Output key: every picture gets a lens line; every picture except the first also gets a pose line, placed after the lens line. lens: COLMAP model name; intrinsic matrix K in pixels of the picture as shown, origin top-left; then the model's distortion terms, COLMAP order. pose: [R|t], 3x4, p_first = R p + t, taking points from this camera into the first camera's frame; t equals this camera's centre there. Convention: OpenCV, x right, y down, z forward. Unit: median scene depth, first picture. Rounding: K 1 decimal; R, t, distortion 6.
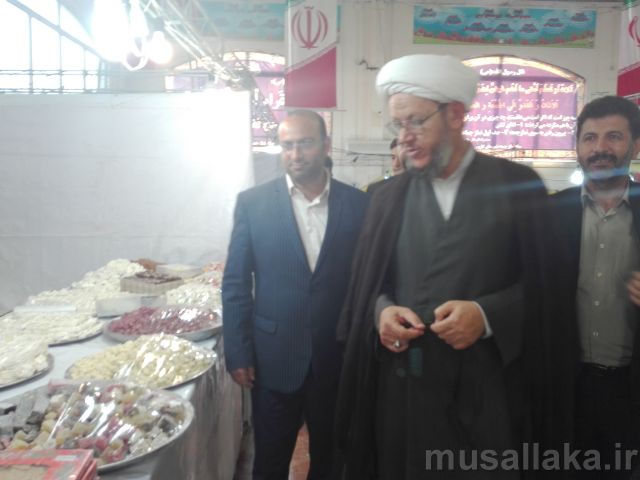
lens RADIAL K [[513.5, 0, 319.9], [0, 513.5, 238.0], [0, 0, 1]] dist [0.066503, -0.104841]
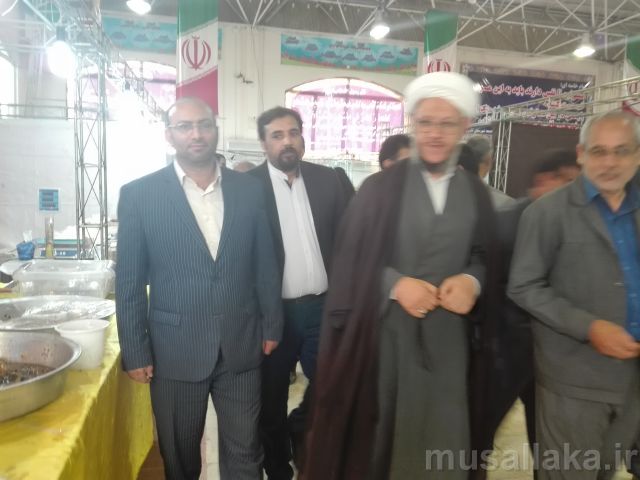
lens RADIAL K [[513.5, 0, 316.1], [0, 513.5, 243.2], [0, 0, 1]] dist [0.066503, -0.104841]
pose [[0.977891, -0.005108, 0.209051, -0.000111], [-0.001027, 0.999572, 0.029225, 0.021323], [-0.209111, -0.028794, 0.977468, -0.253142]]
